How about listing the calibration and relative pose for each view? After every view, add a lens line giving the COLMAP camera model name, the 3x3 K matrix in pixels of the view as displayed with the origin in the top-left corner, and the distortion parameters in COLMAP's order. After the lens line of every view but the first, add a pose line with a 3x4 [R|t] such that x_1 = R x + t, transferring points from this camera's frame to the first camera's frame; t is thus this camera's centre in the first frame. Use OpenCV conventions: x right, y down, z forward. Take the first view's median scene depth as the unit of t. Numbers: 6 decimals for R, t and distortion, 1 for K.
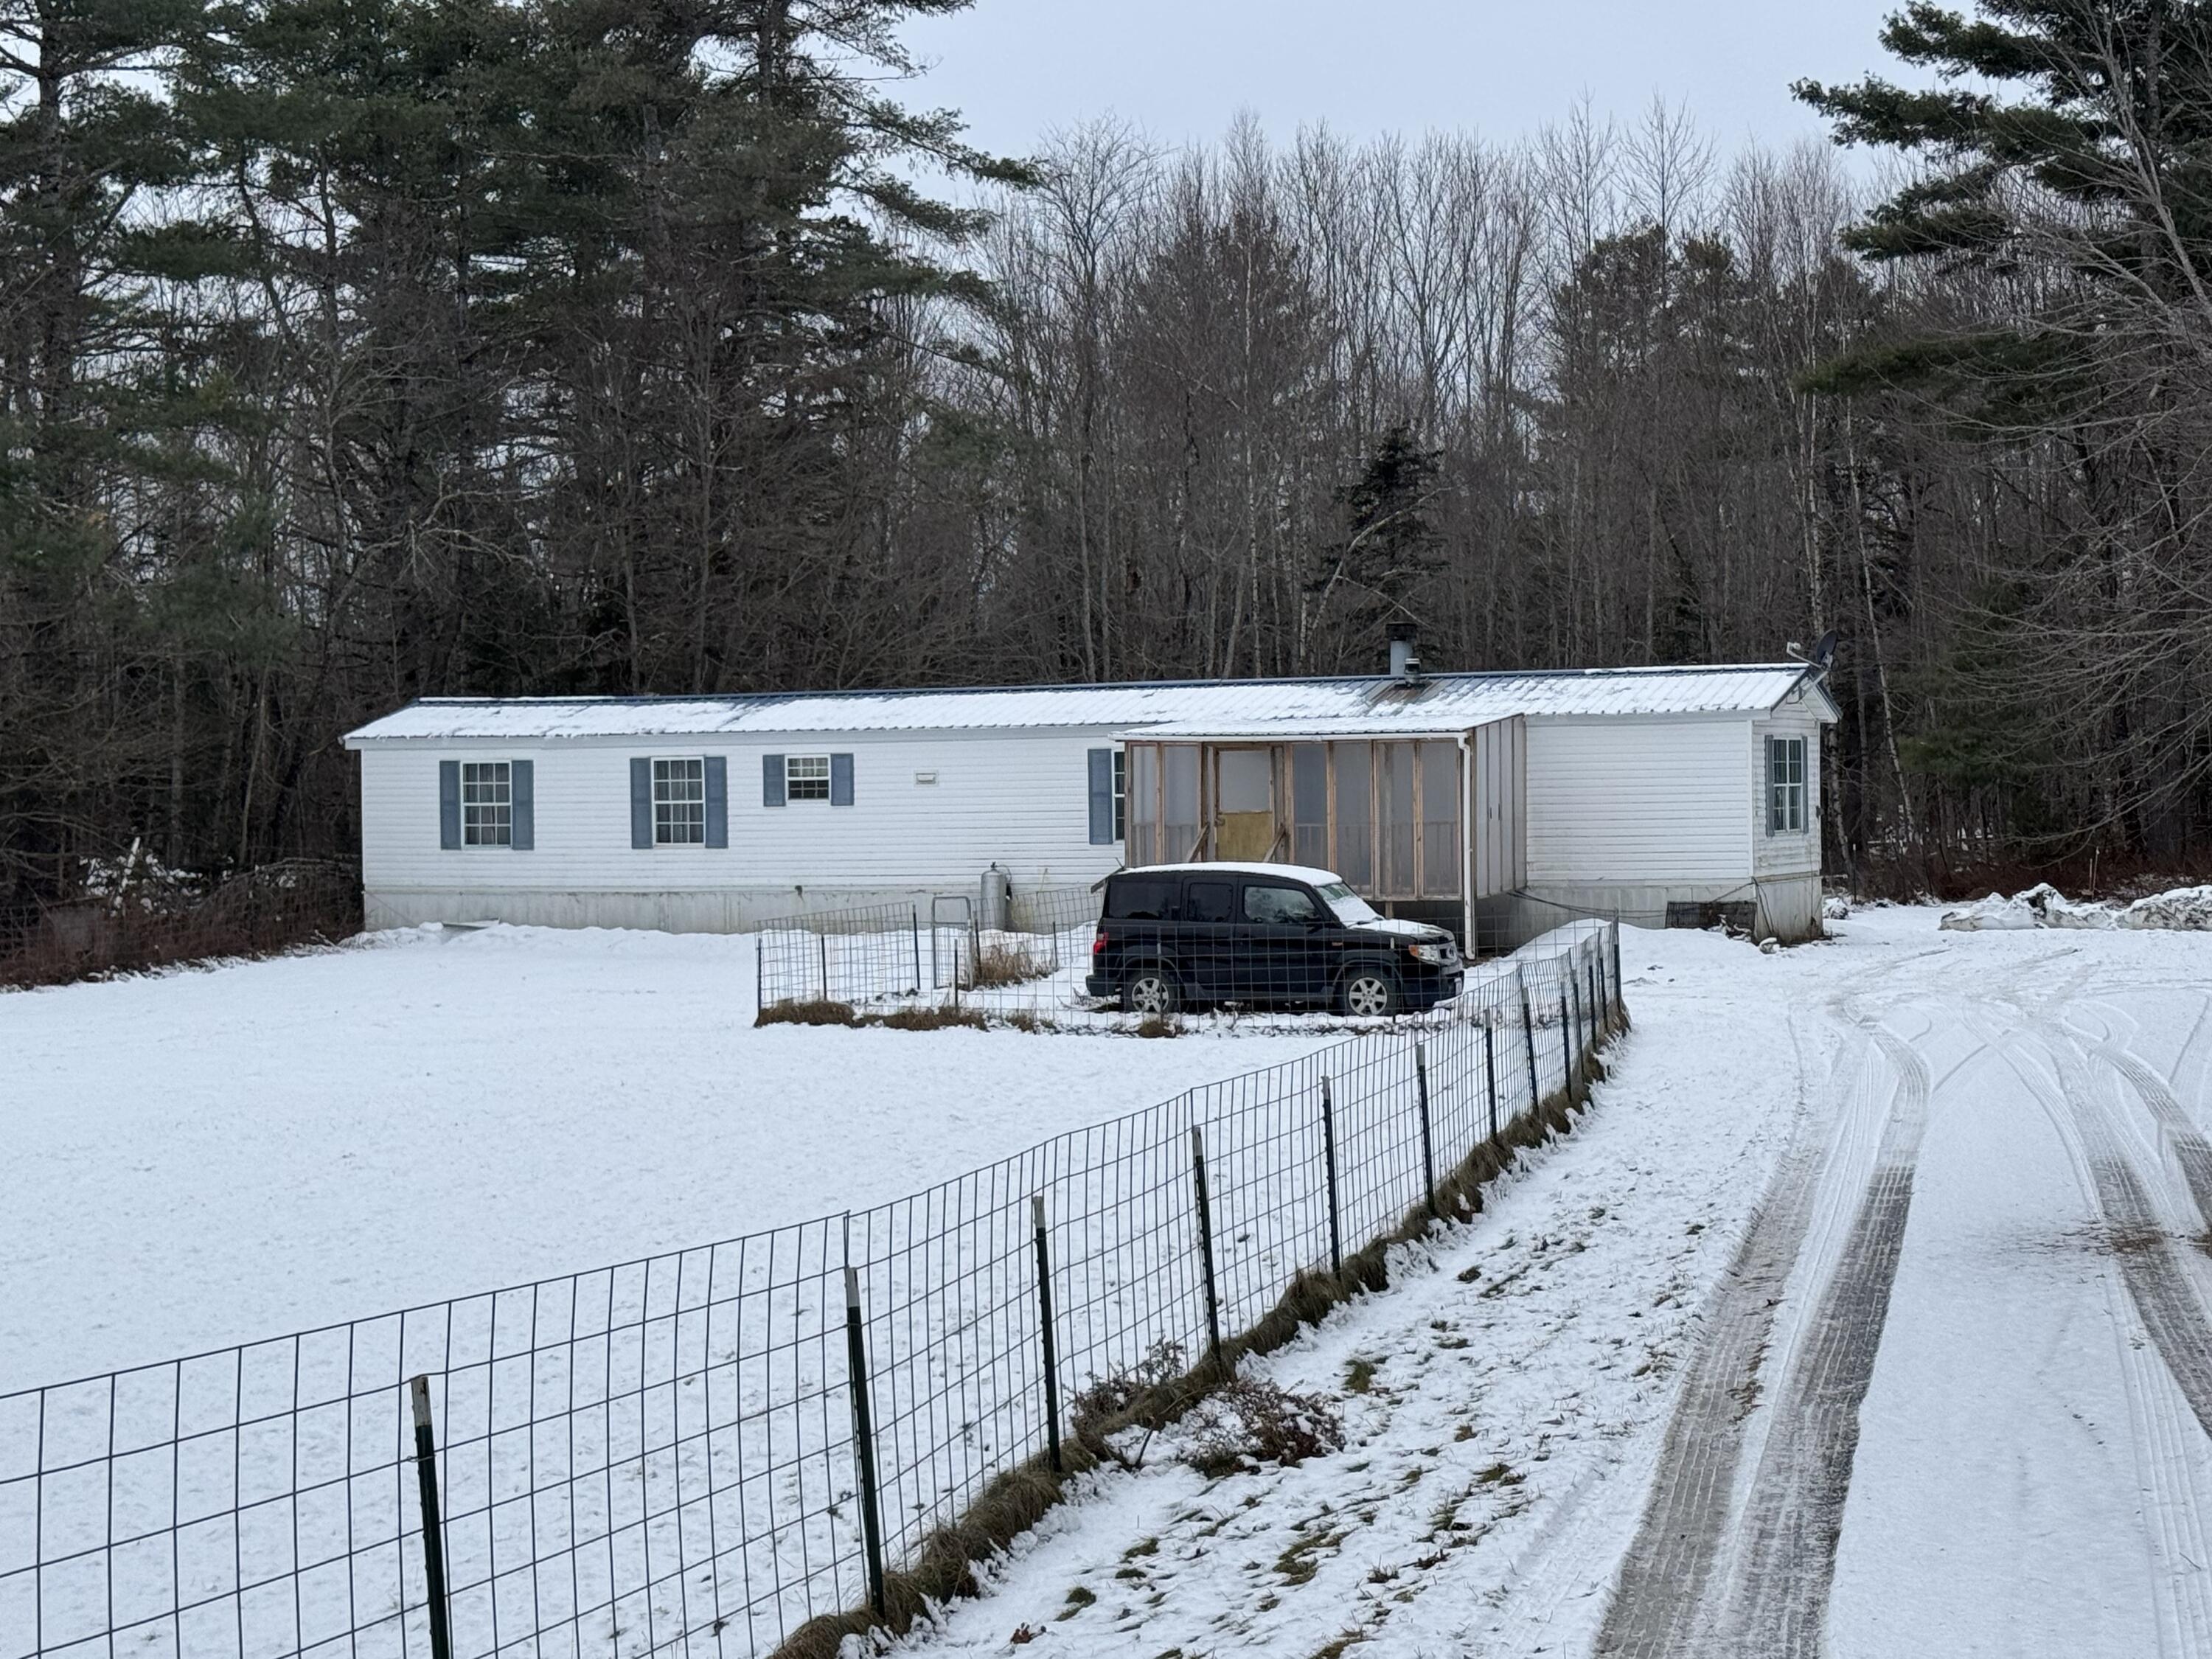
lens RADIAL K [[3858.2, 0, 1110.4], [0, 3858.2, 841.6], [0, 0, 1]] dist [0.138269, 0.000000]
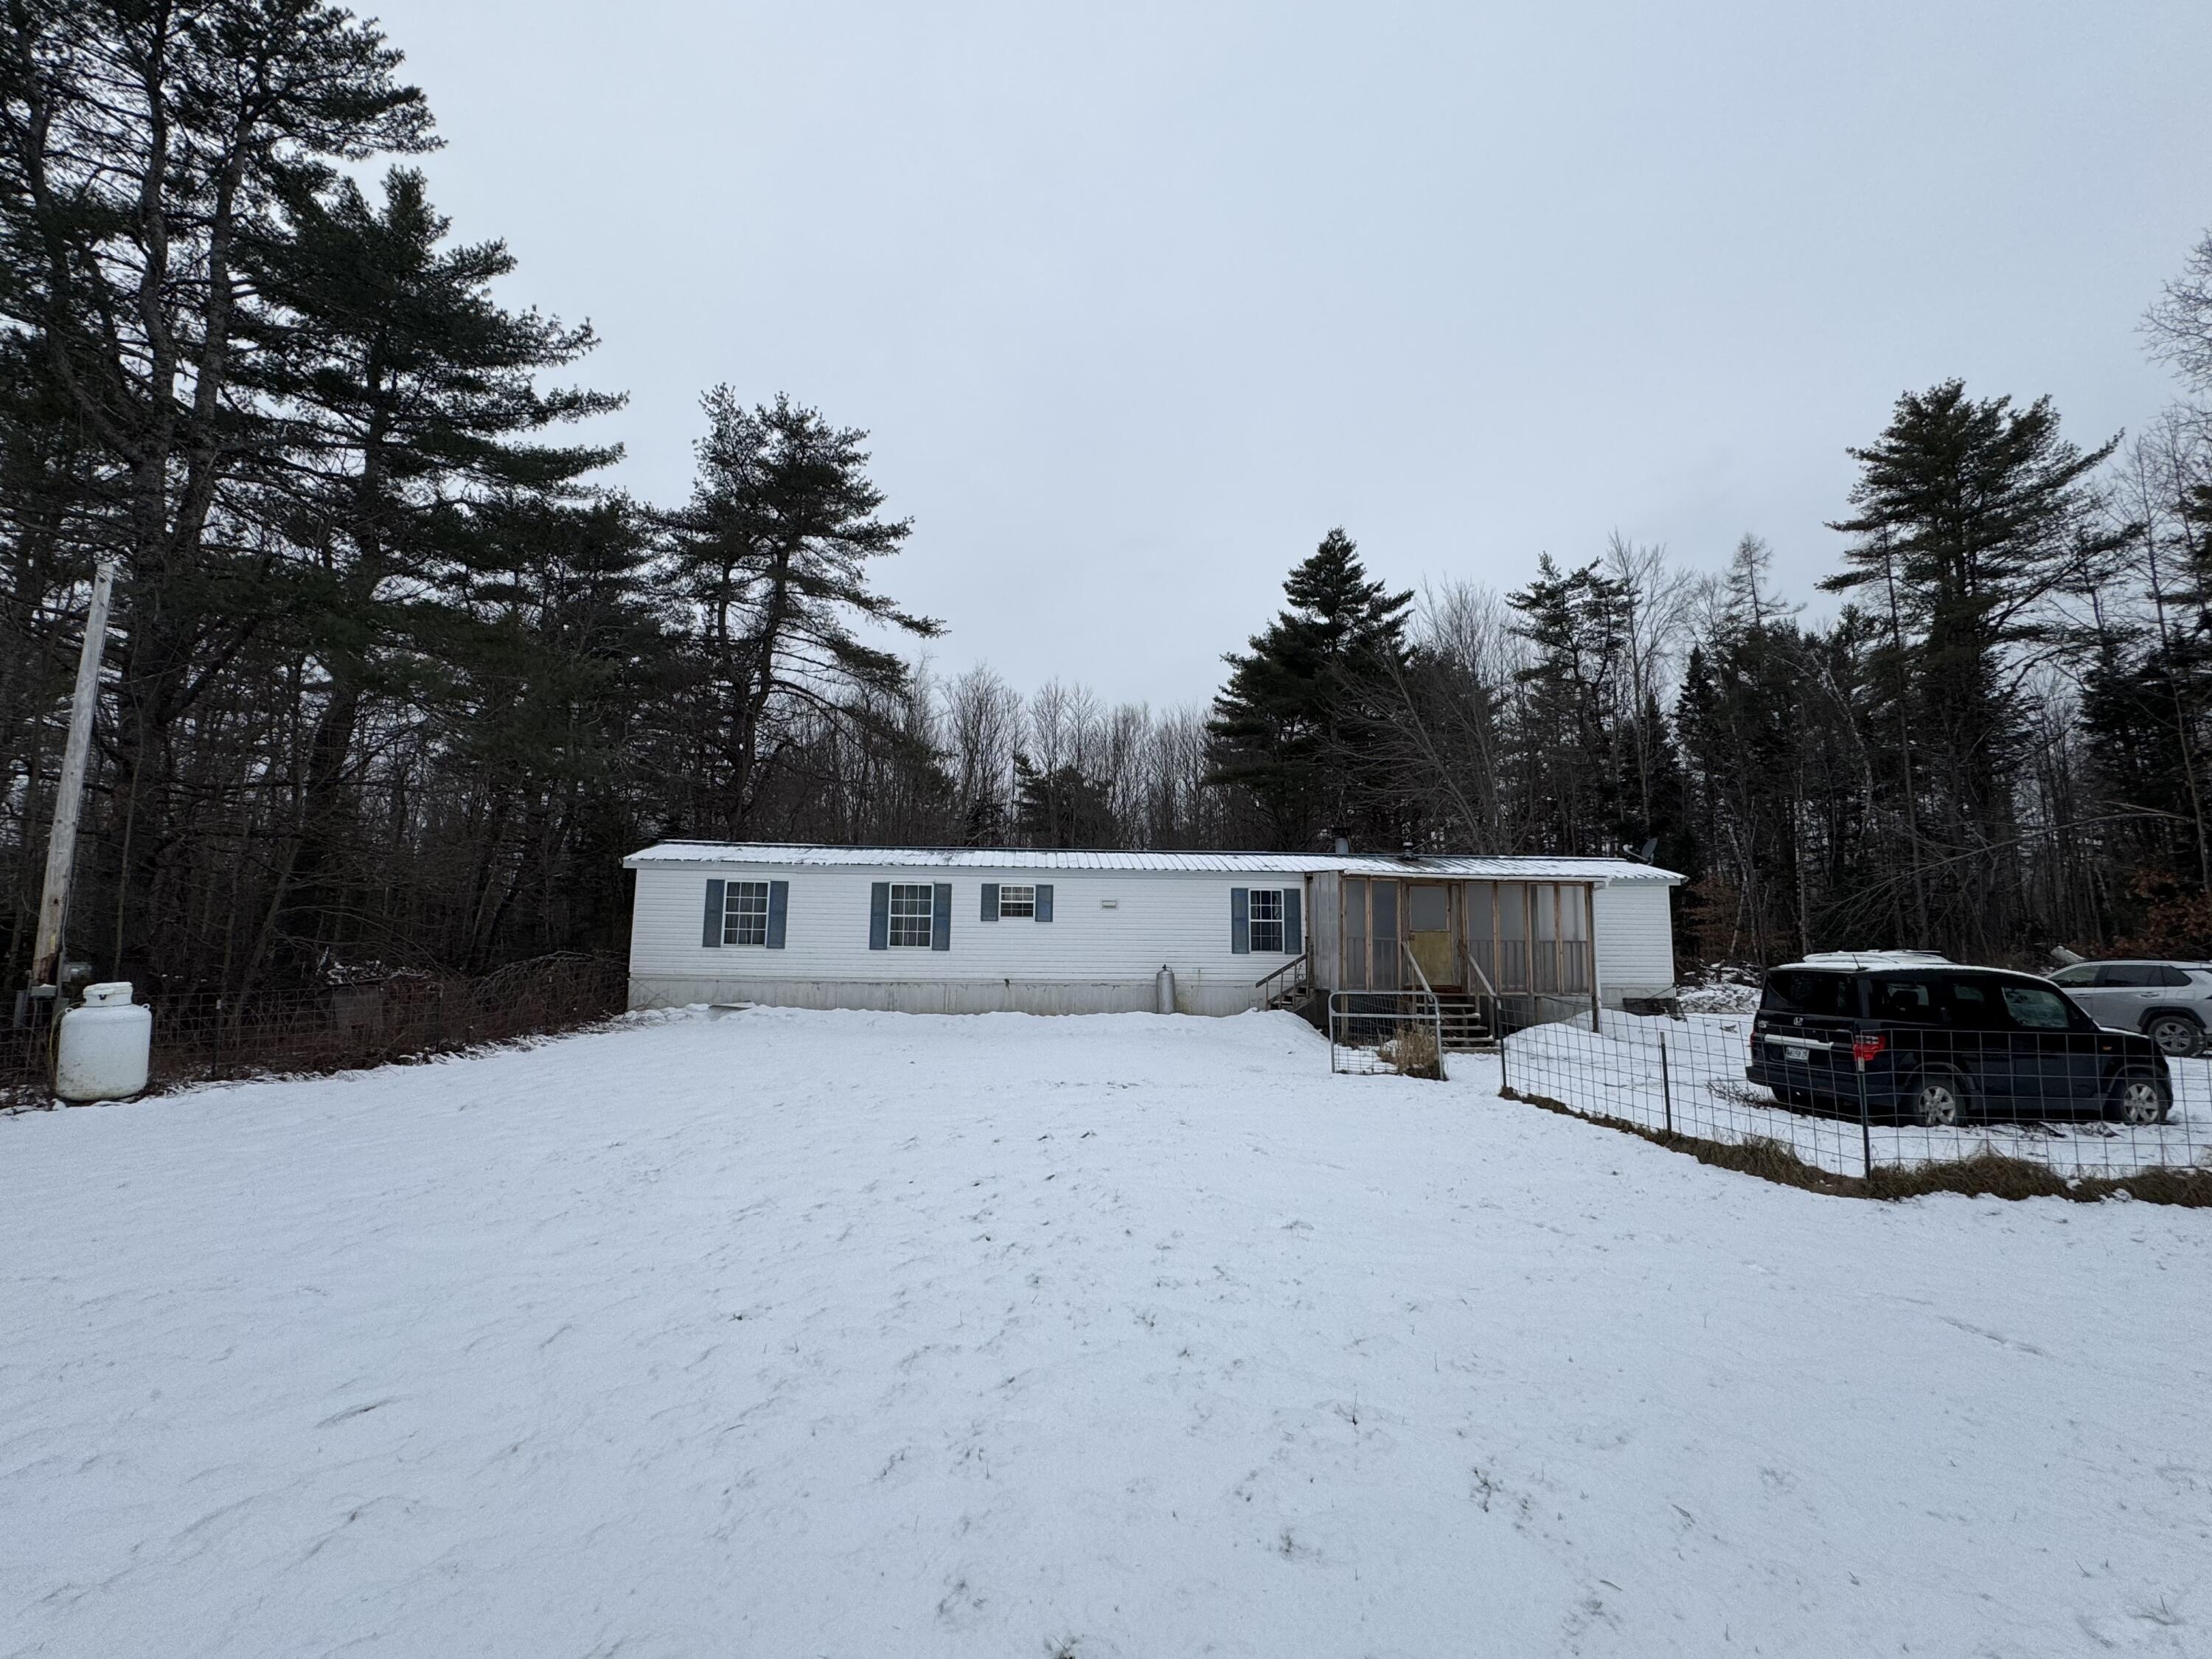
lens RADIAL K [[989.6, 0, 1101.1], [0, 989.6, 825.3], [0, 0, 1]] dist [-0.002979, -0.000311]
pose [[0.894604, 0.083409, 0.439006, -0.215817], [-0.018060, 0.988371, -0.150984, 0.010124], [-0.446494, 0.127142, 0.885707, 0.681185]]
